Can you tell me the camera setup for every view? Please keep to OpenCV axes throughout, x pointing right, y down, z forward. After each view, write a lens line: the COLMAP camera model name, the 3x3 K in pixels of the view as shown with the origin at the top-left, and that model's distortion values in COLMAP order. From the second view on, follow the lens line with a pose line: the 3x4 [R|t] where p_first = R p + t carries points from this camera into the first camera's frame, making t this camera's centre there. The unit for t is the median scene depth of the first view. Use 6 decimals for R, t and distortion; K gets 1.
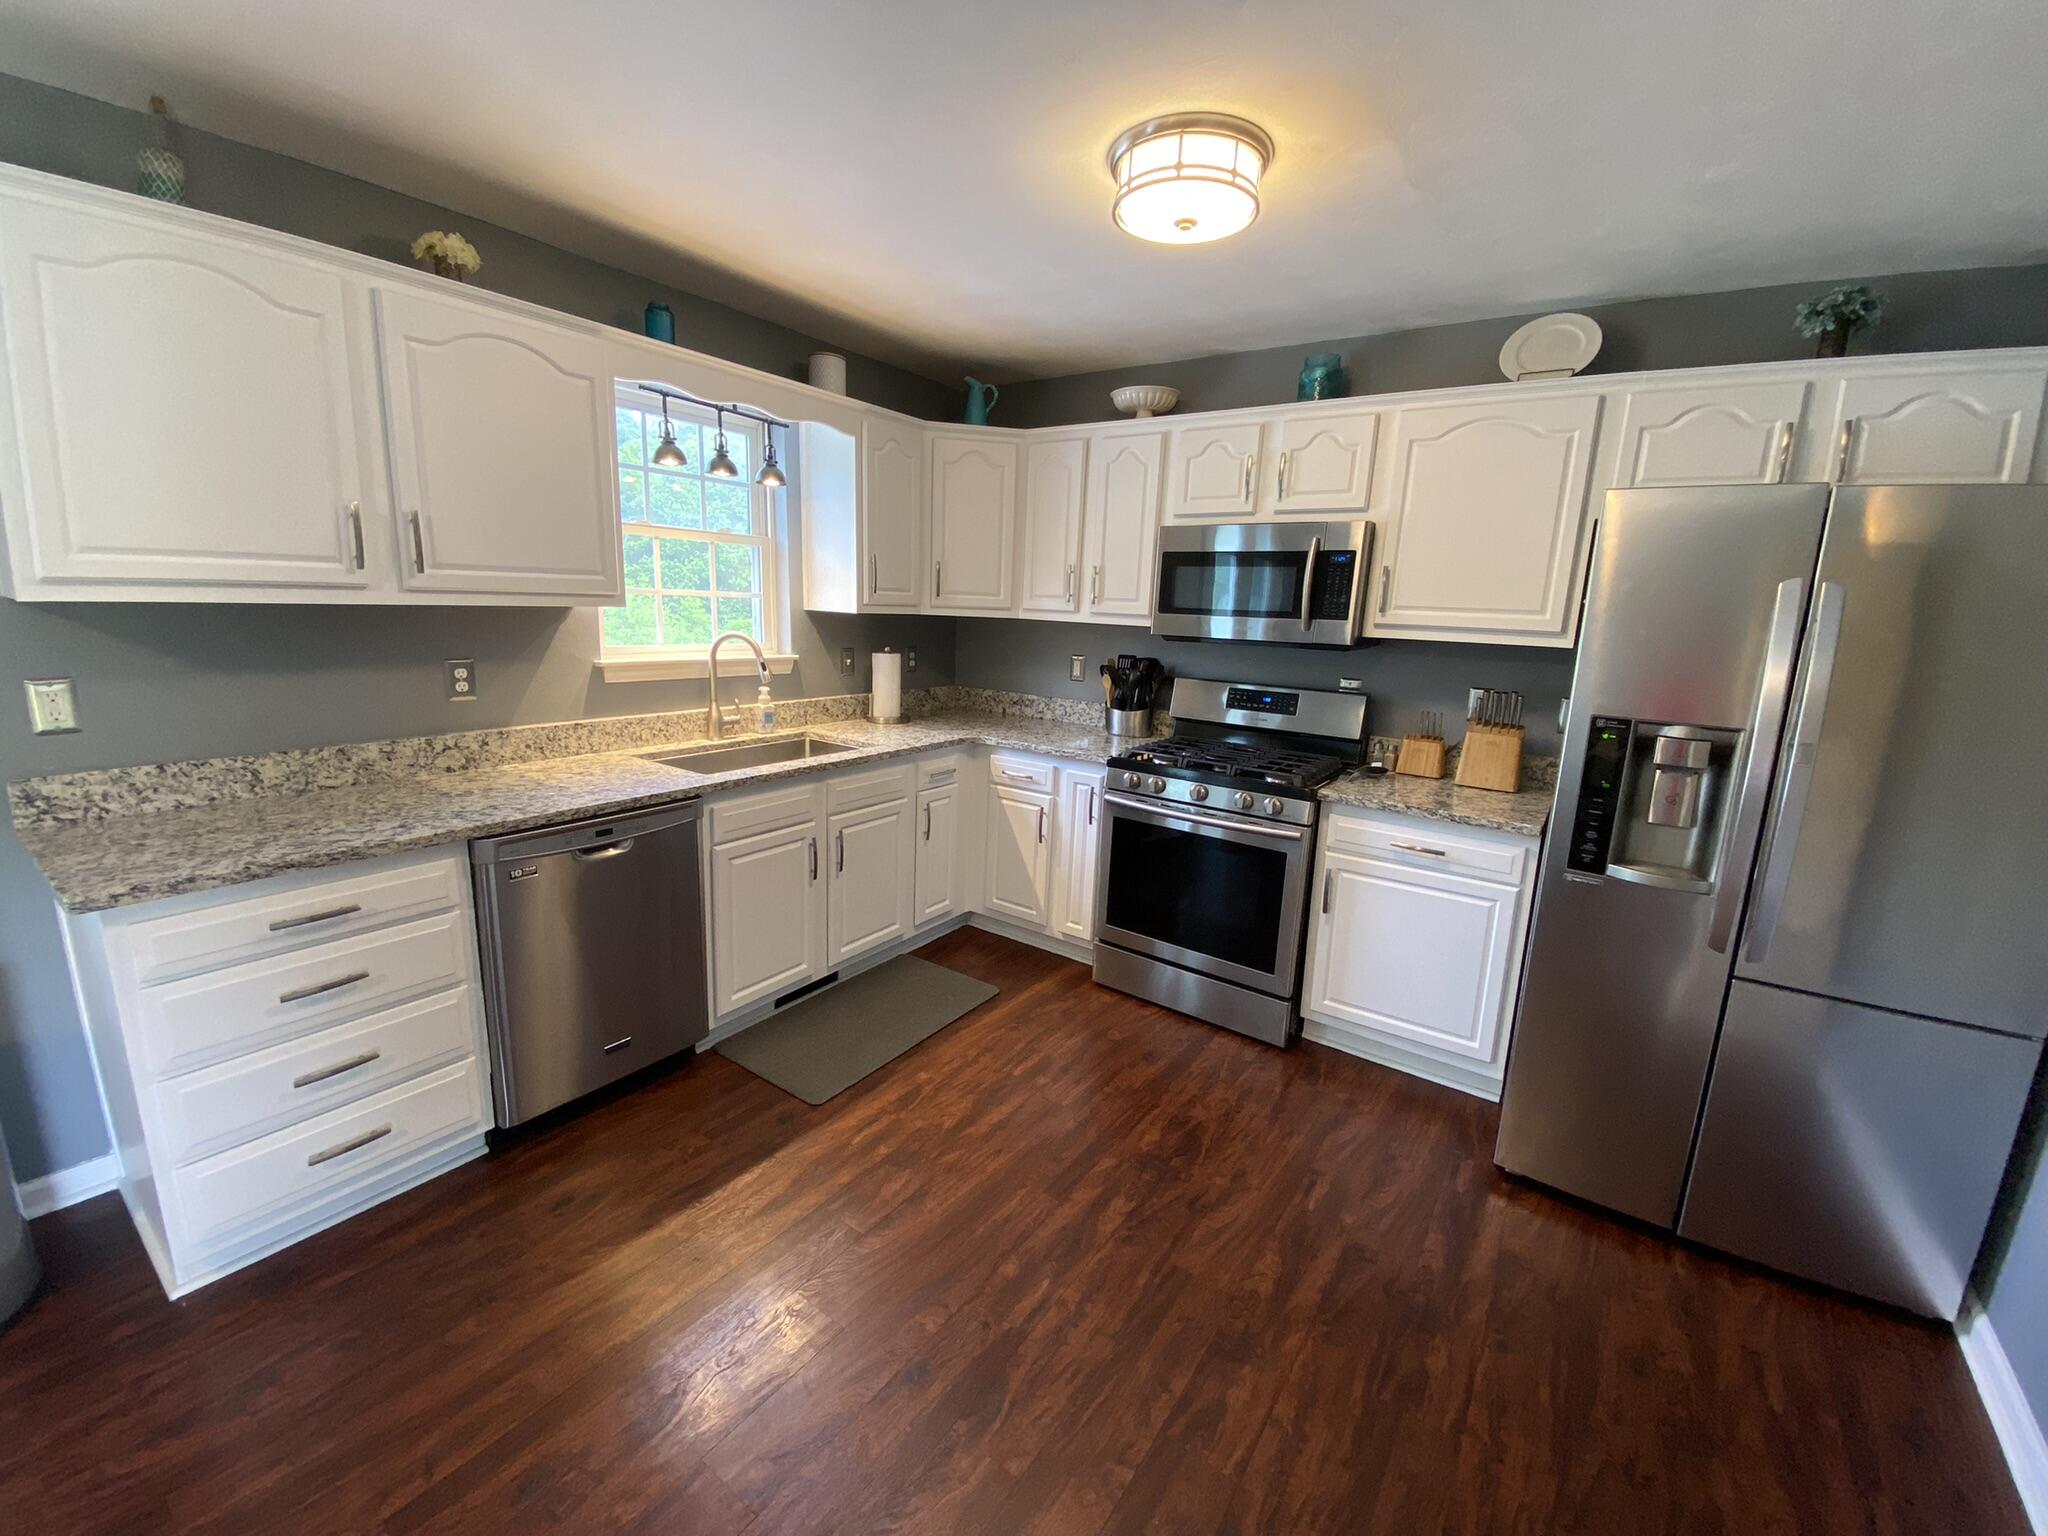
lens RADIAL K [[824.2, 0, 1020.5], [0, 824.2, 768.0], [0, 0, 1]] dist [0.043977, -0.031860]
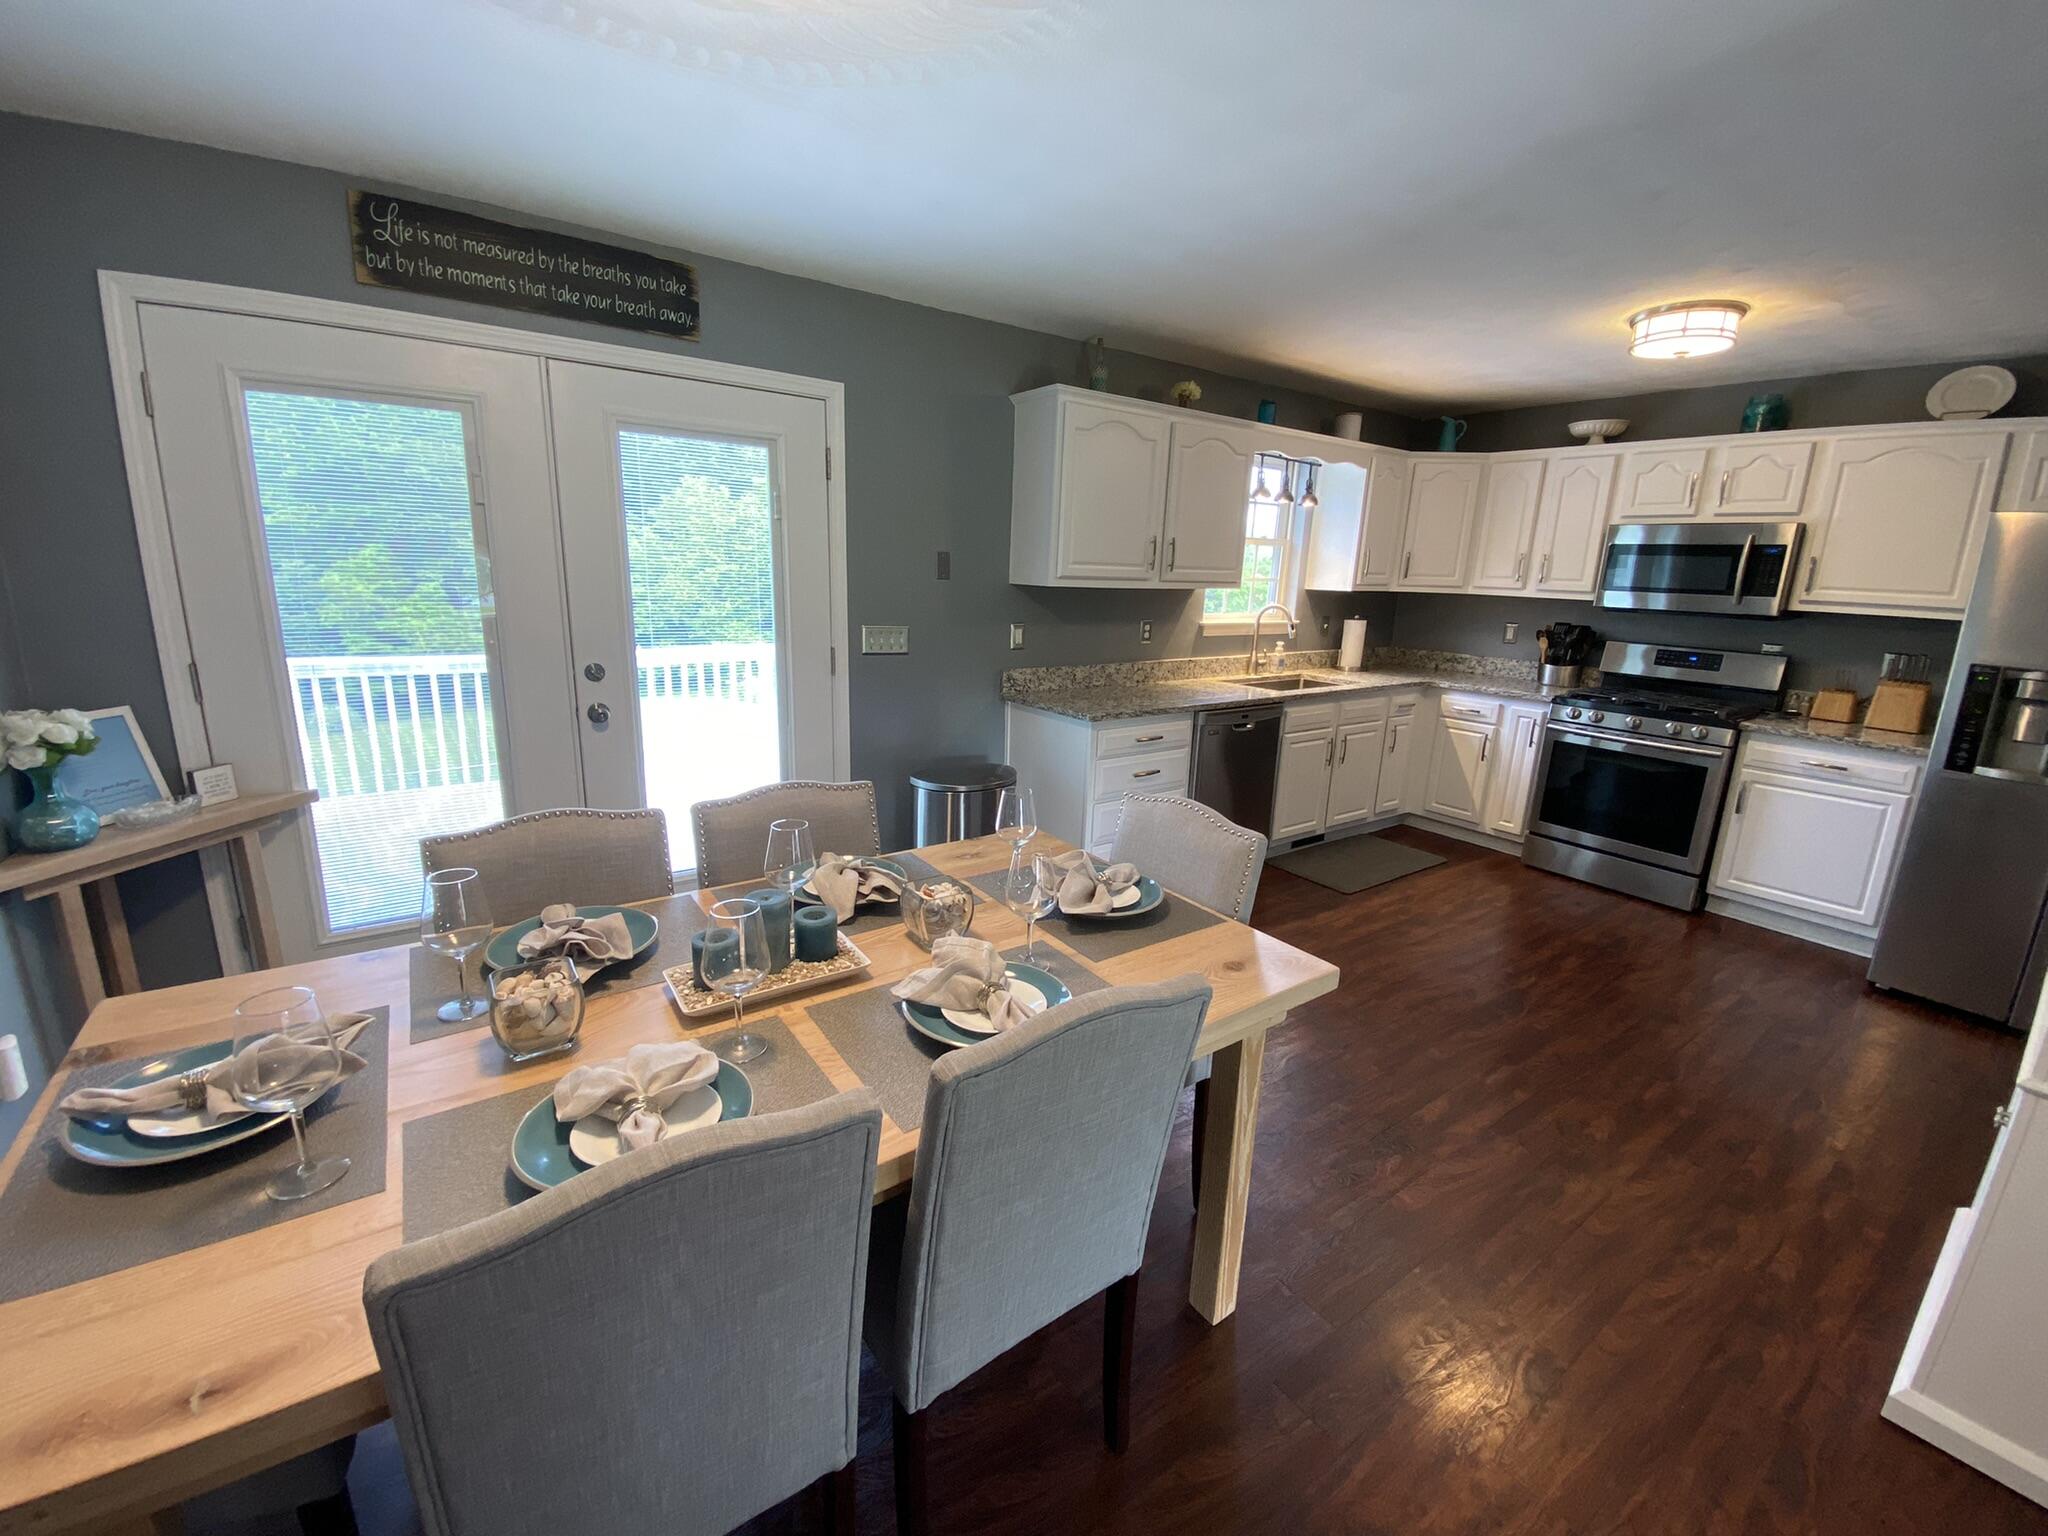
lens RADIAL K [[824.6, 0, 1018.3], [0, 824.6, 768.3], [0, 0, 1]] dist [0.011597, -0.016590]
pose [[0.941795, 0.069343, -0.328959, -0.308130], [-0.060808, 0.997494, 0.036175, 0.126581], [0.330643, -0.014066, 0.943651, -0.673228]]
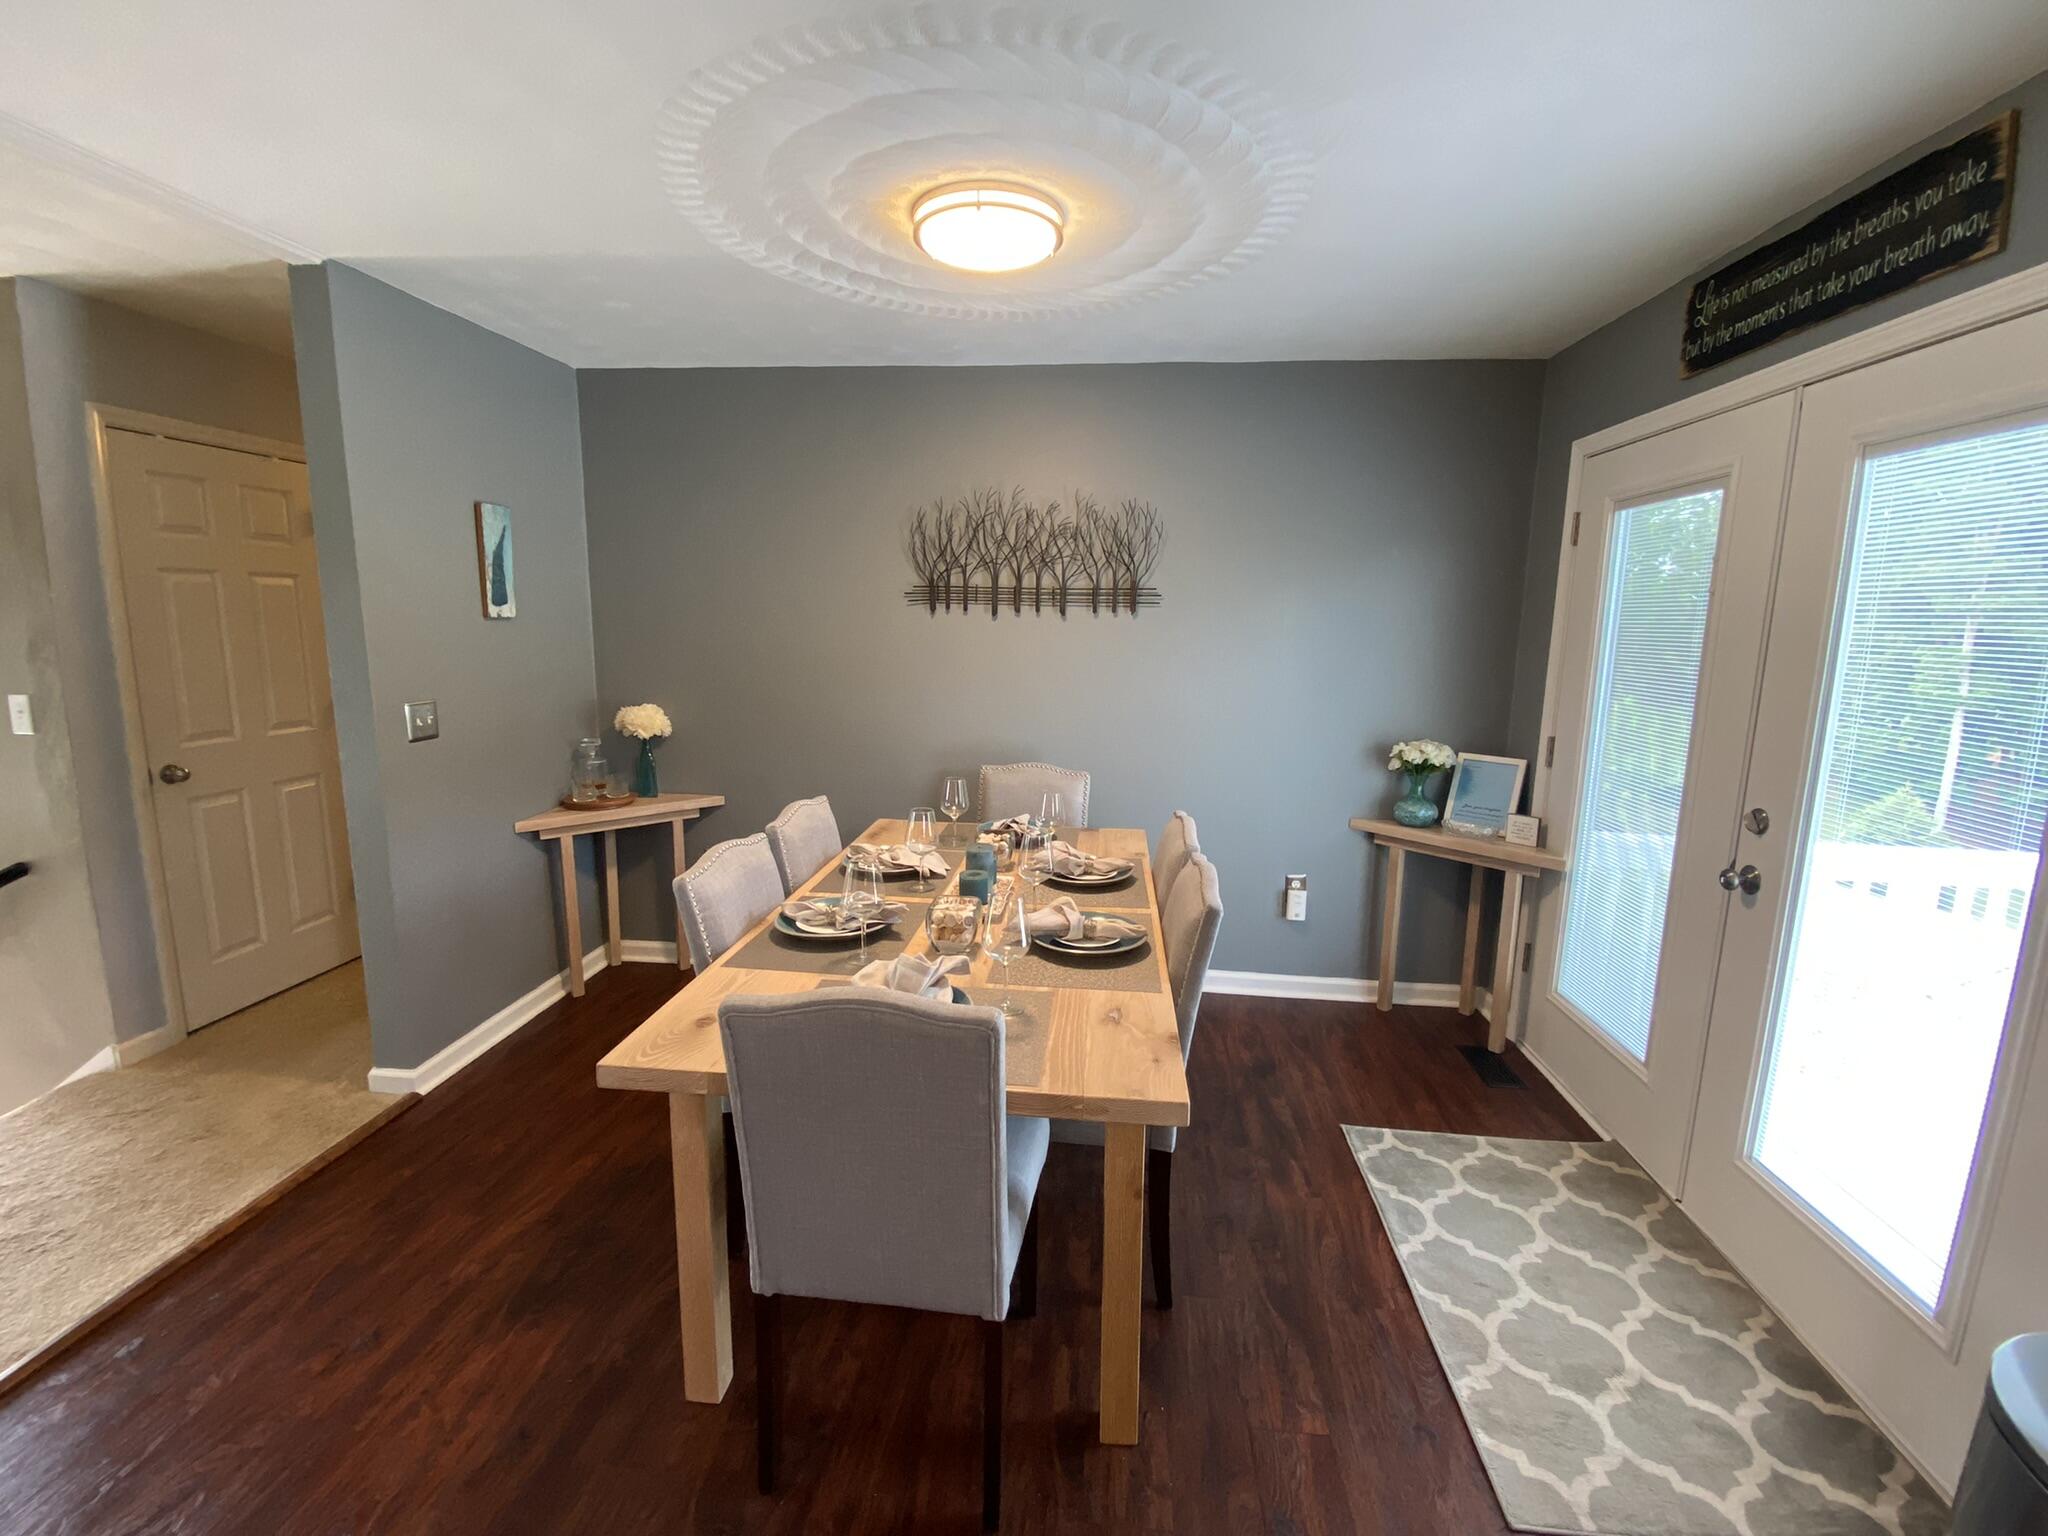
lens RADIAL K [[874.2, 0, 1024.0], [0, 874.2, 768.0], [0, 0, 1]] dist [0.001559, -0.013623]
pose [[-0.871108, 0.030869, -0.490120, -0.243266], [-0.143150, 0.938720, 0.313549, -0.115540], [0.469764, 0.343296, -0.813308, 0.450567]]
